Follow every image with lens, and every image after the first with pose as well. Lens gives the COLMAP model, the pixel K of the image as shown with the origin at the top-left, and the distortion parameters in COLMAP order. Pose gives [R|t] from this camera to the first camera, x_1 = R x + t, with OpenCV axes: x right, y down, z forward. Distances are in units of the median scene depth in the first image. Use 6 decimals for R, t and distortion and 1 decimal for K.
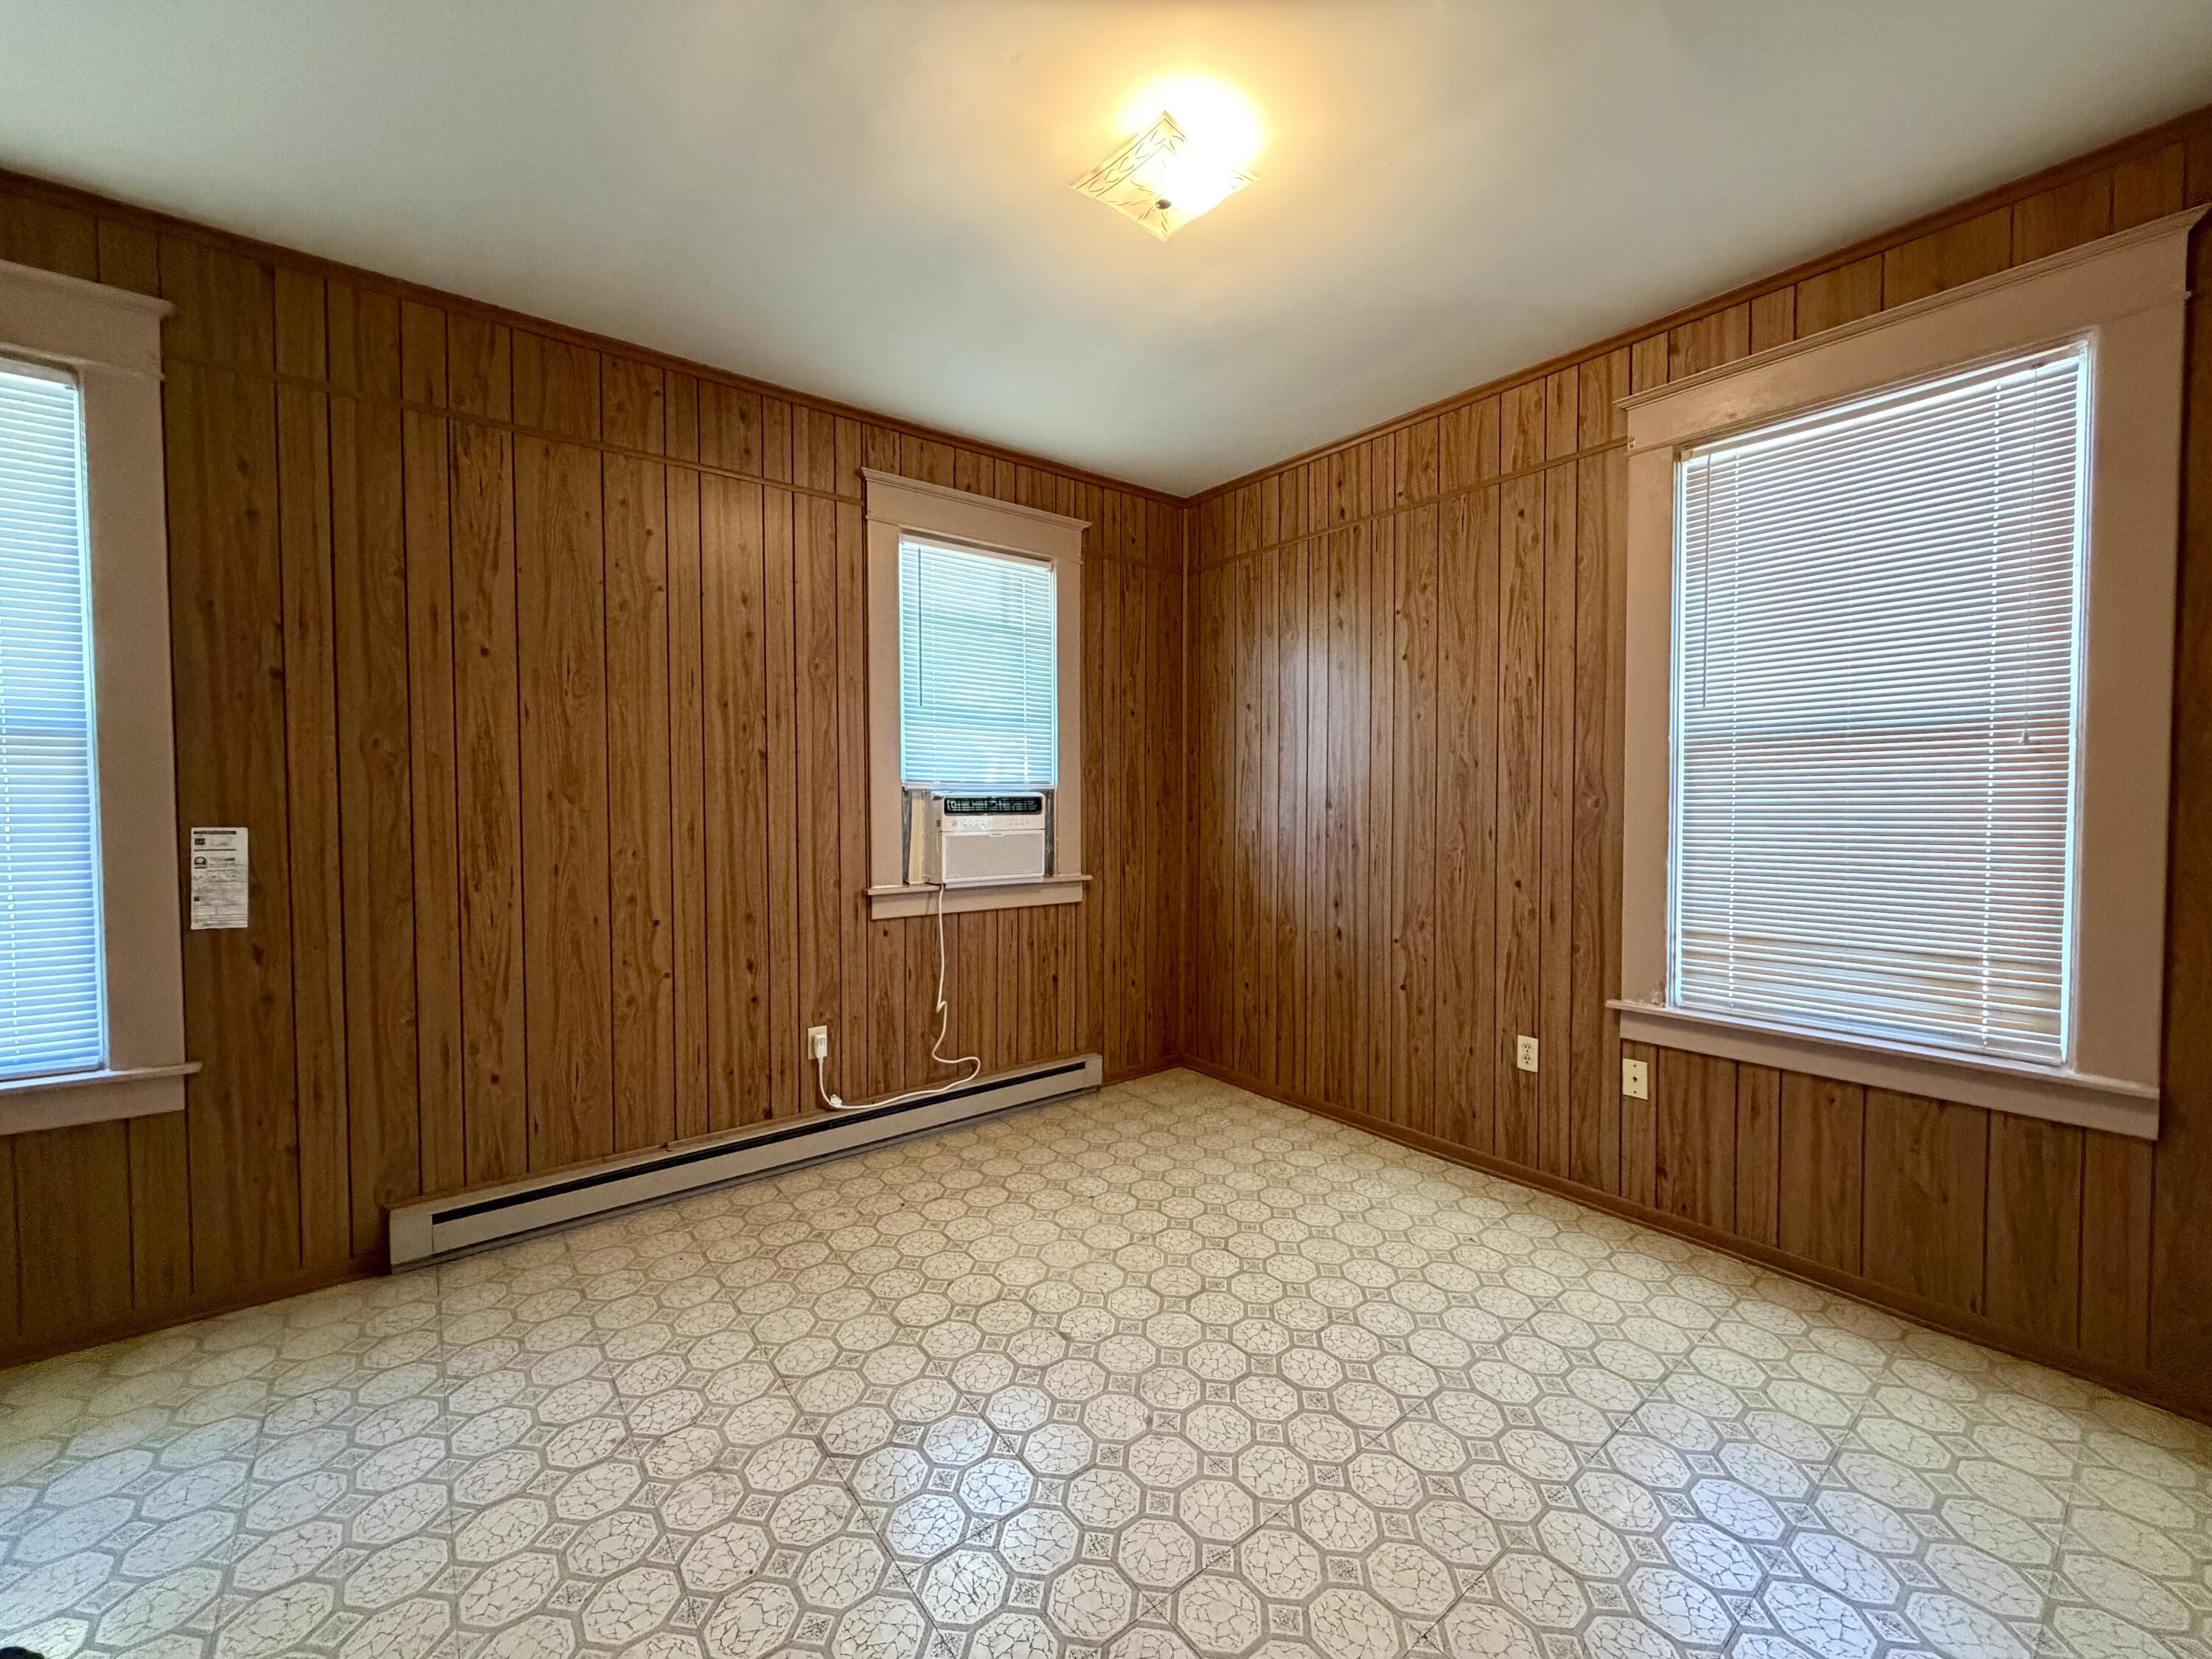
lens RADIAL K [[881.5, 0, 1103.4], [0, 881.5, 829.3], [0, 0, 1]] dist [-0.001251, 0.000165]
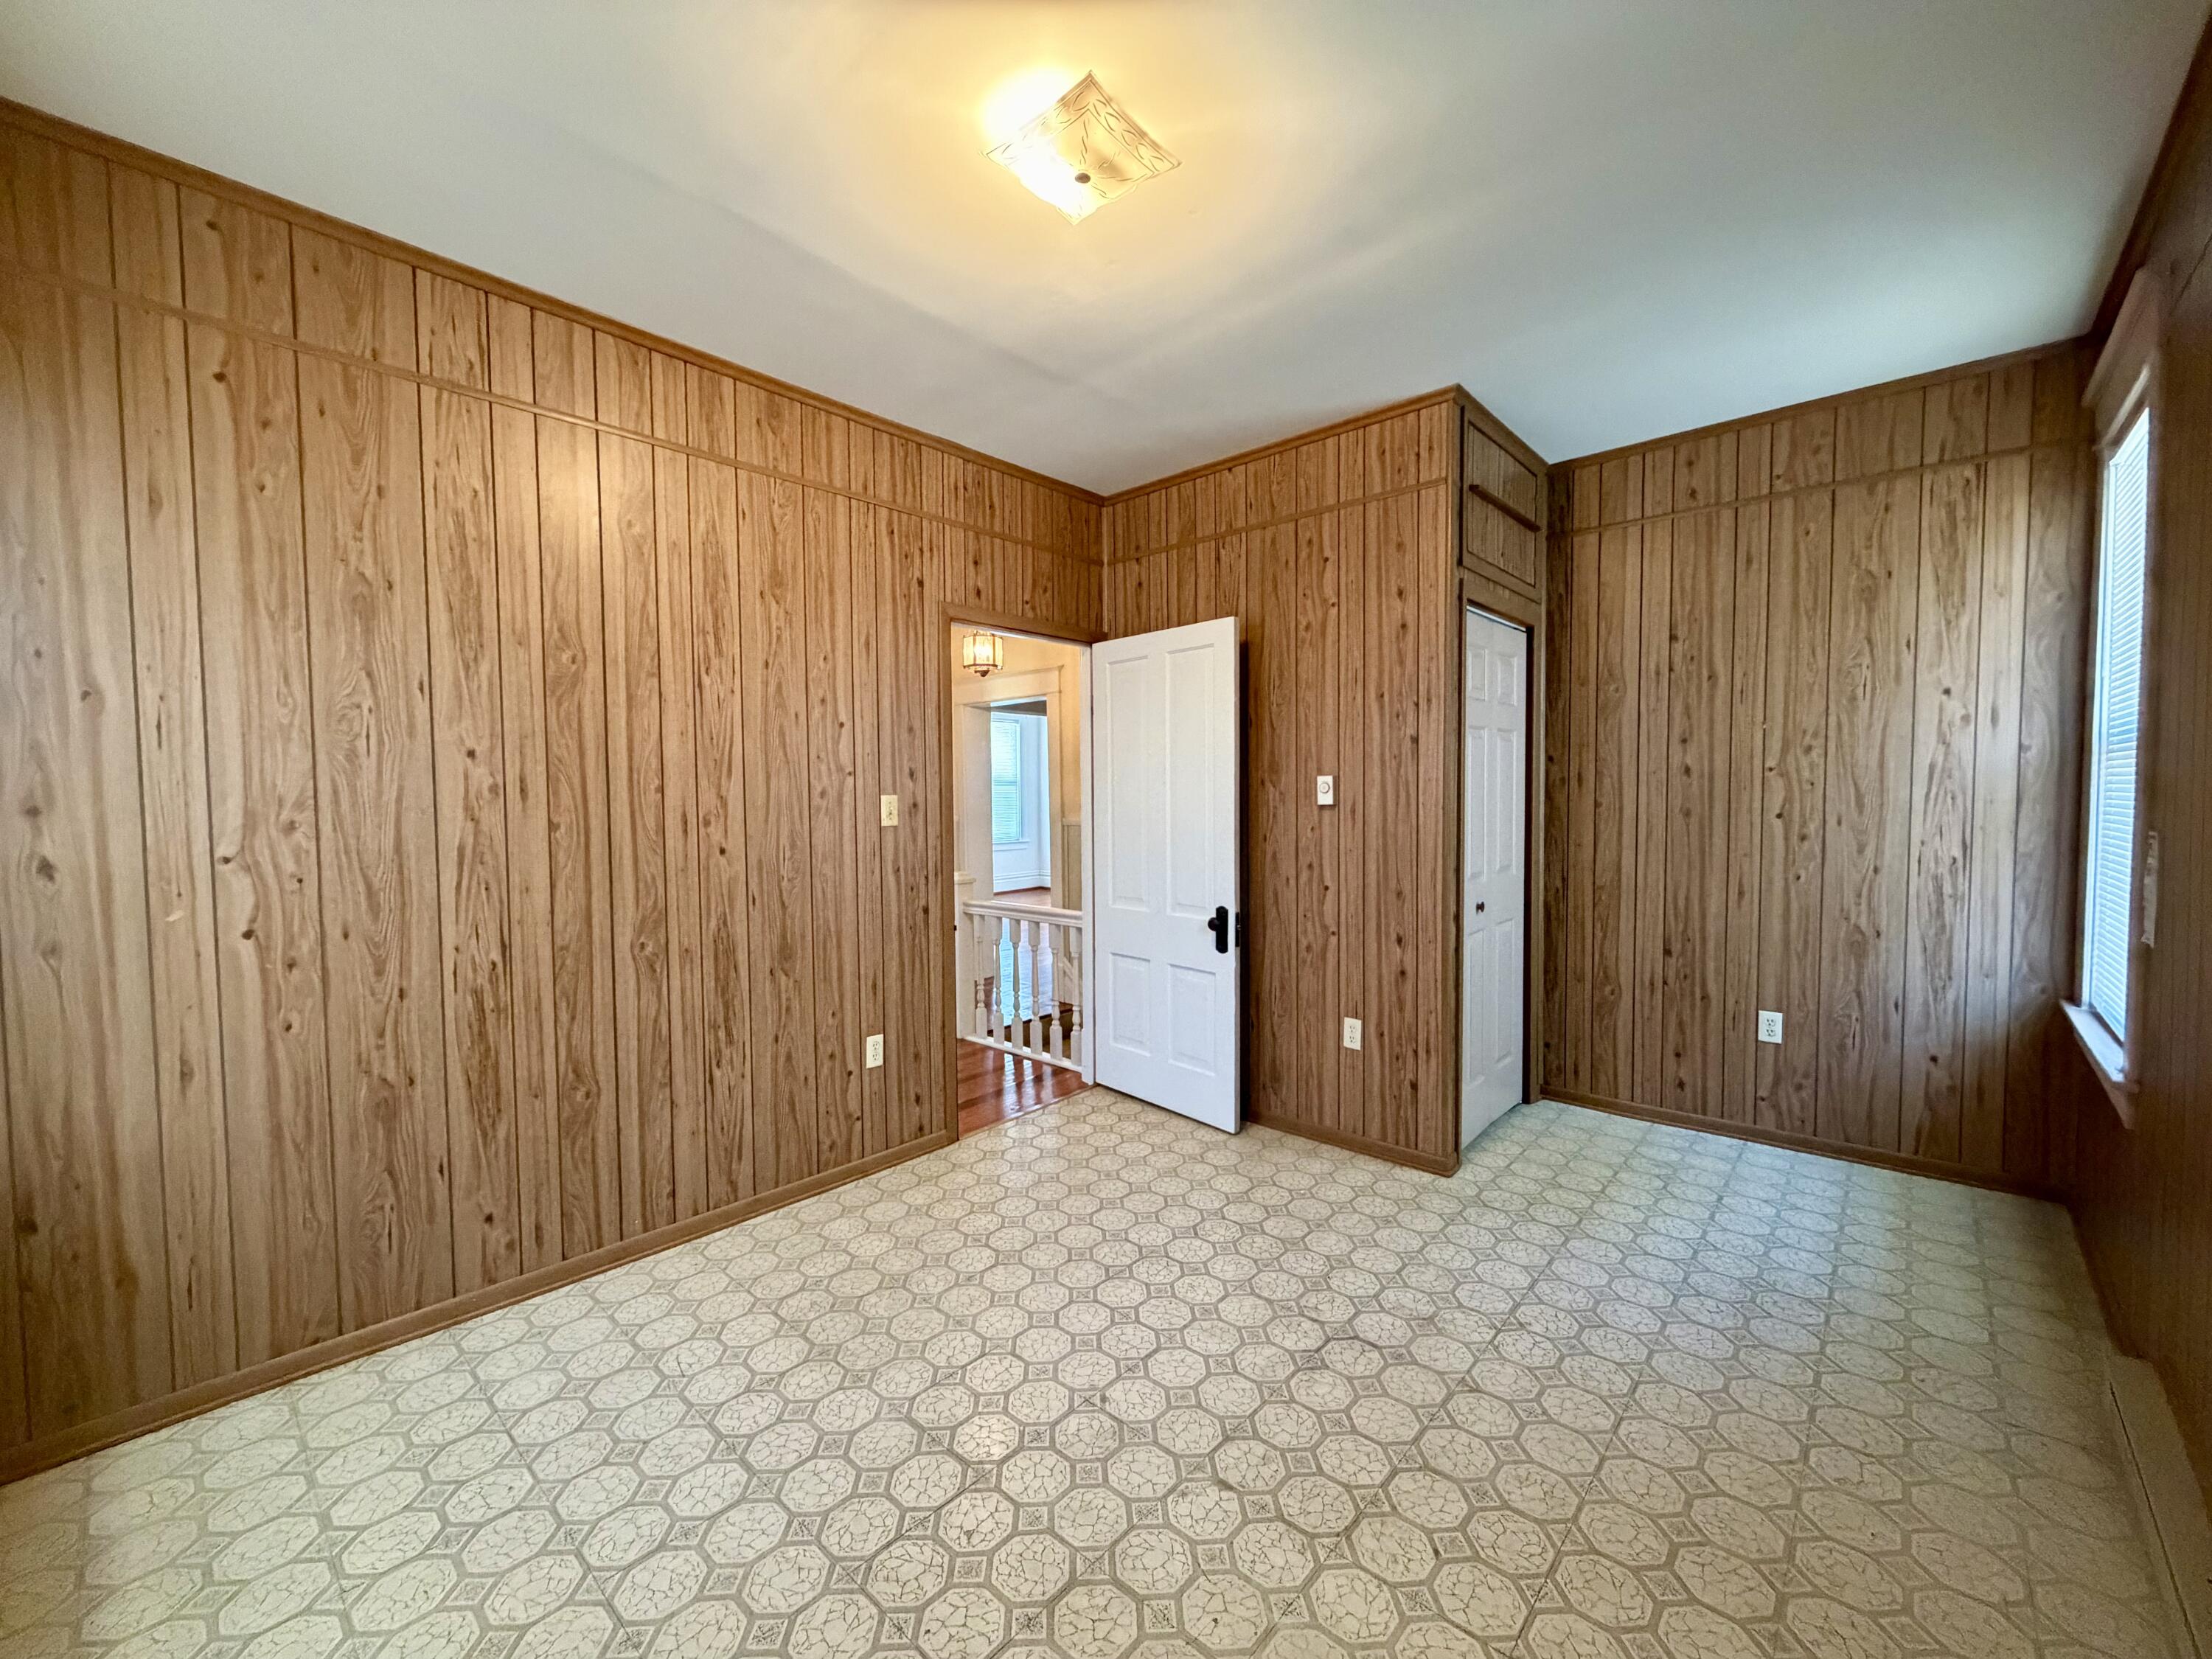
lens RADIAL K [[881.5, 0, 1103.4], [0, 881.5, 829.3], [0, 0, 1]] dist [-0.001251, 0.000165]
pose [[-0.986703, 0.016629, -0.161679, 0.158982], [0.004567, 0.997196, 0.074693, -0.066273], [0.162468, 0.072961, -0.984013, 1.491061]]
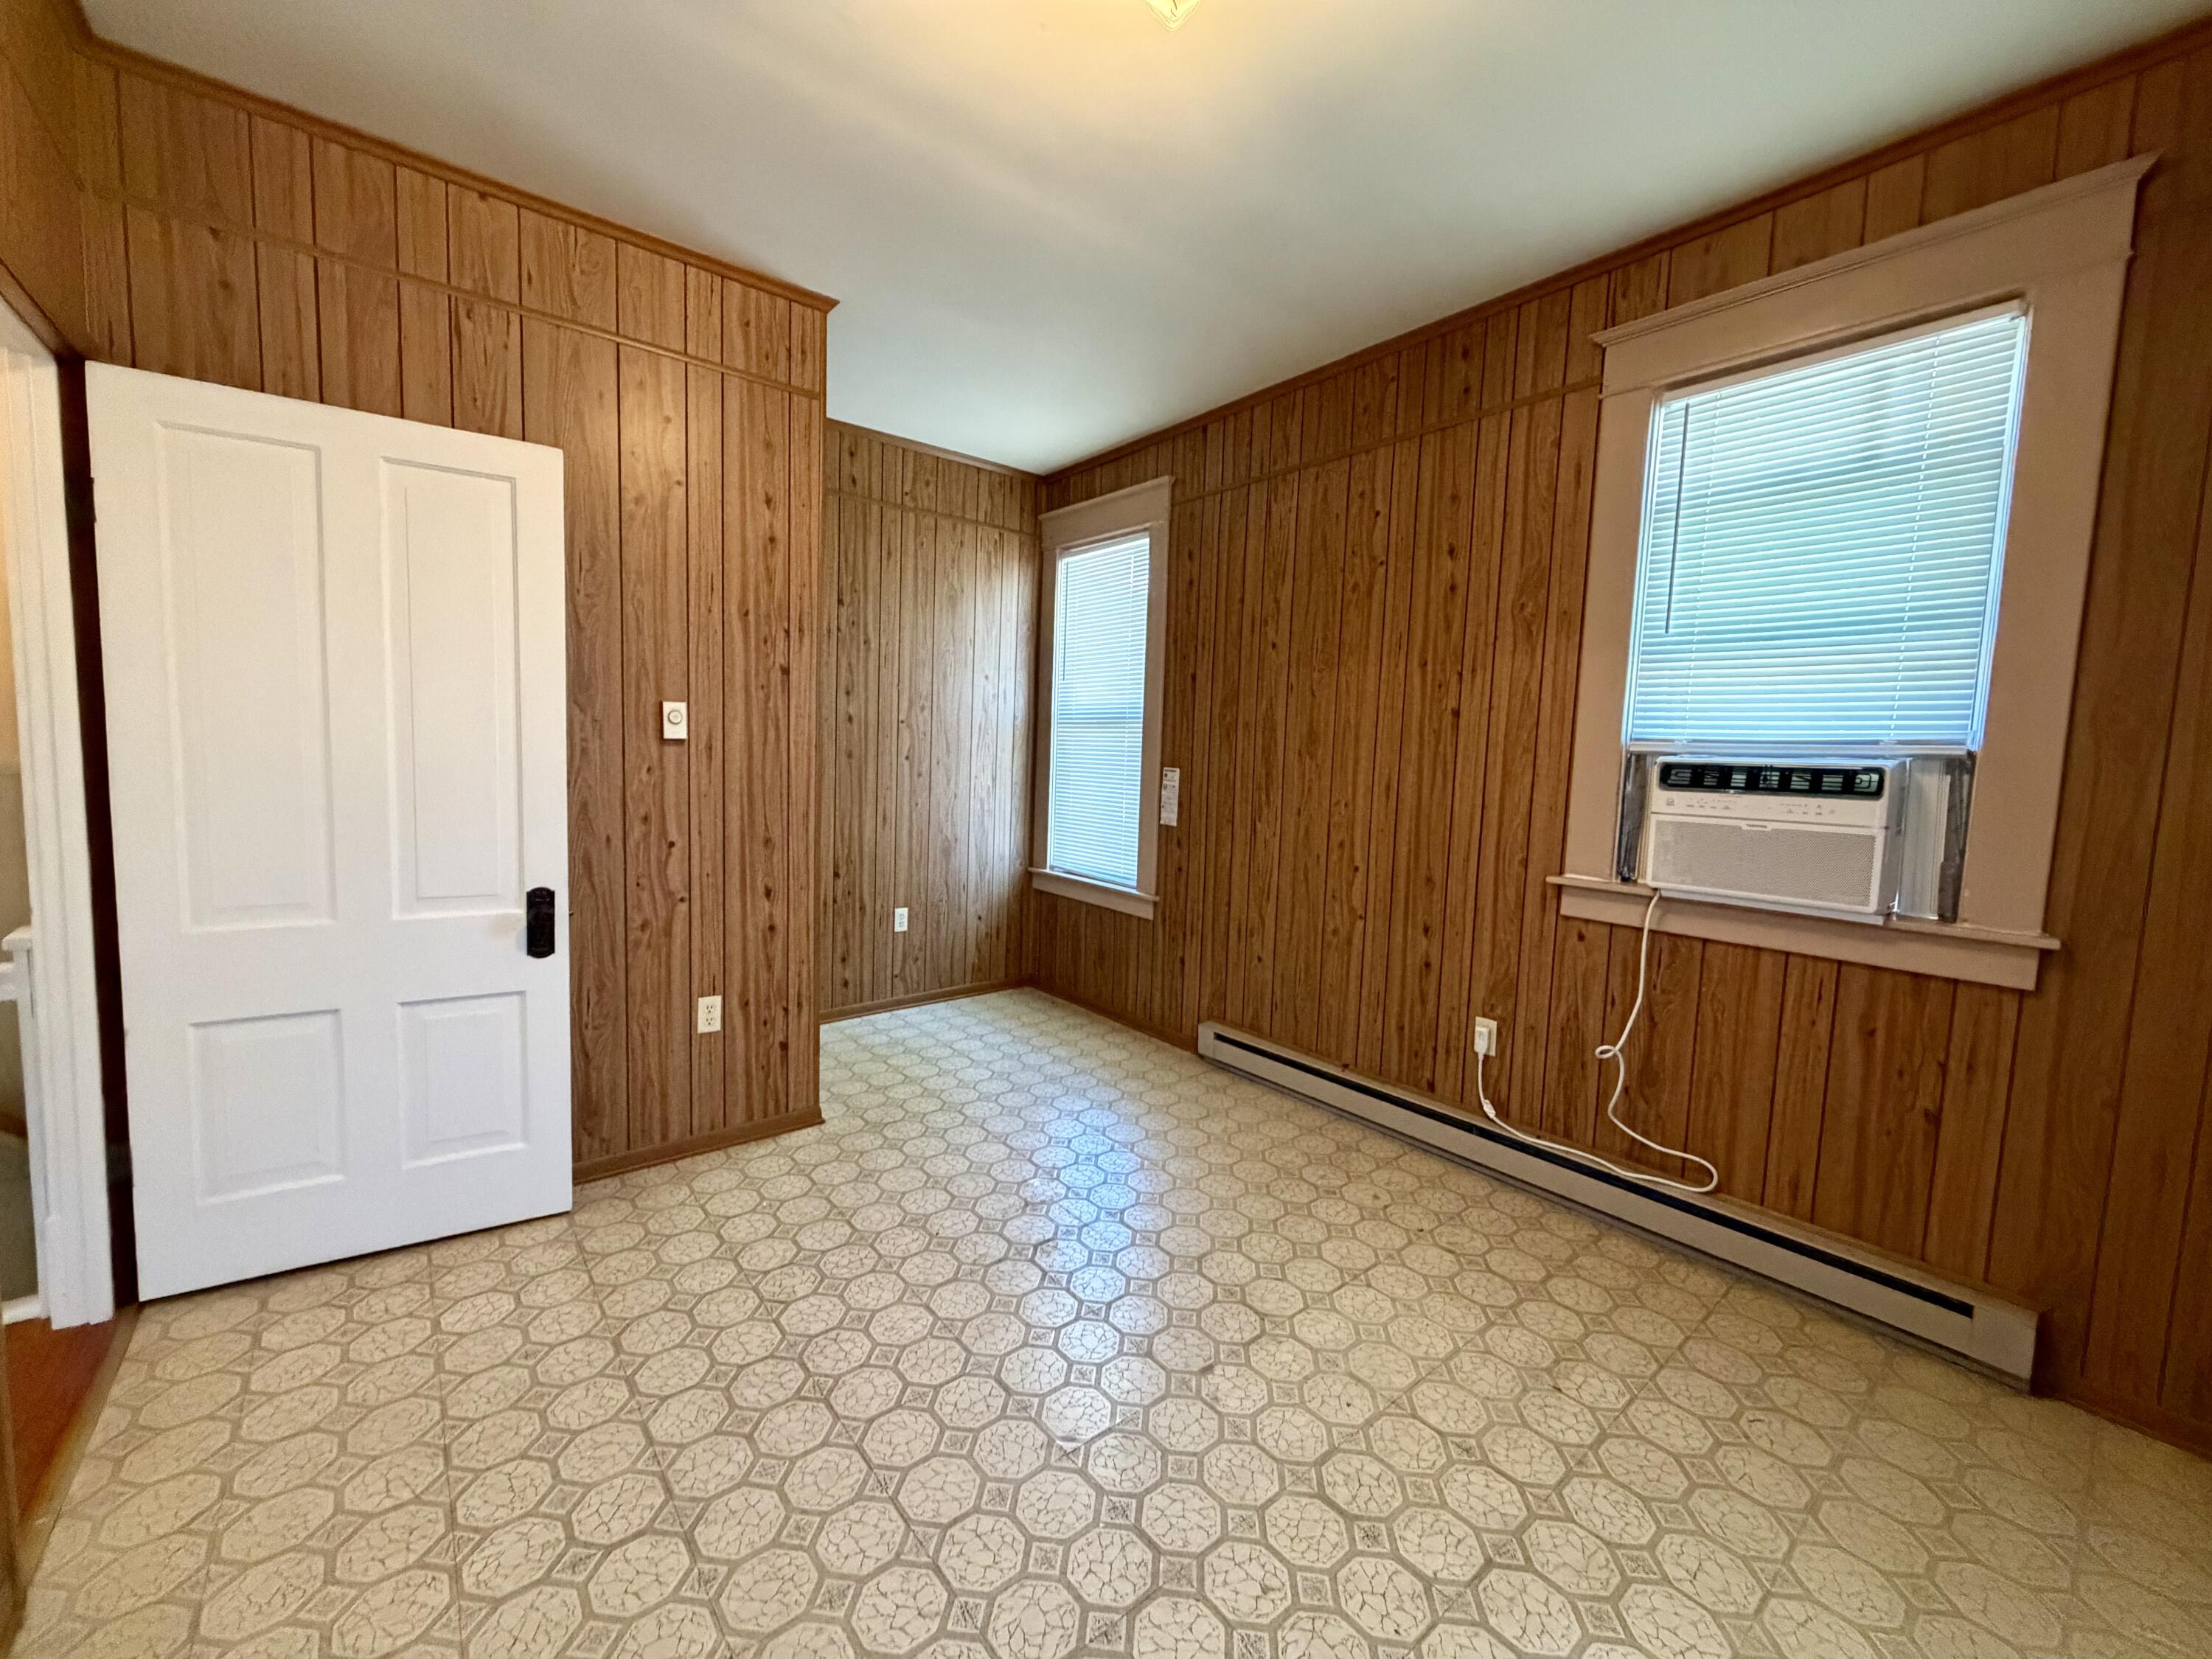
lens RADIAL K [[881.5, 0, 1103.4], [0, 881.5, 829.3], [0, 0, 1]] dist [-0.001251, 0.000165]
pose [[0.015747, 0.088023, -0.995994, 0.670050], [-0.066786, 0.993985, 0.086790, -0.020837], [0.997643, 0.065152, 0.021531, 0.730698]]
